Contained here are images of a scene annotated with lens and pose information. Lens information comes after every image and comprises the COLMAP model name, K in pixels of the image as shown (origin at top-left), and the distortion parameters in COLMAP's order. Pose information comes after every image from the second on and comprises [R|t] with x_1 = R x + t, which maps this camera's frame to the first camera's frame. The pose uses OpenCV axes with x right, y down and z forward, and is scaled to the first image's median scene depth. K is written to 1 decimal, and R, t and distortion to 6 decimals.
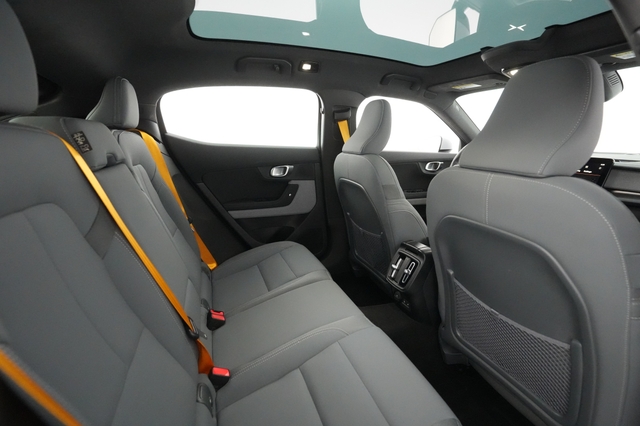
lens RADIAL K [[307.8, 0, 320.0], [0, 307.8, 213.0], [0, 0, 1]] dist [0.000771, 0.000101]
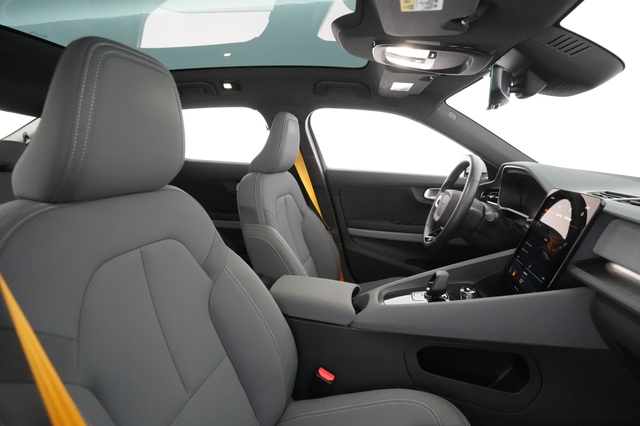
lens RADIAL K [[307.8, 0, 320.0], [0, 307.8, 213.0], [0, 0, 1]] dist [0.000771, 0.000101]
pose [[0.845722, 0.097643, -0.524614, 0.605686], [-0.136471, 0.989999, -0.035741, -0.046076], [0.515878, 0.101822, 0.850589, 0.250919]]
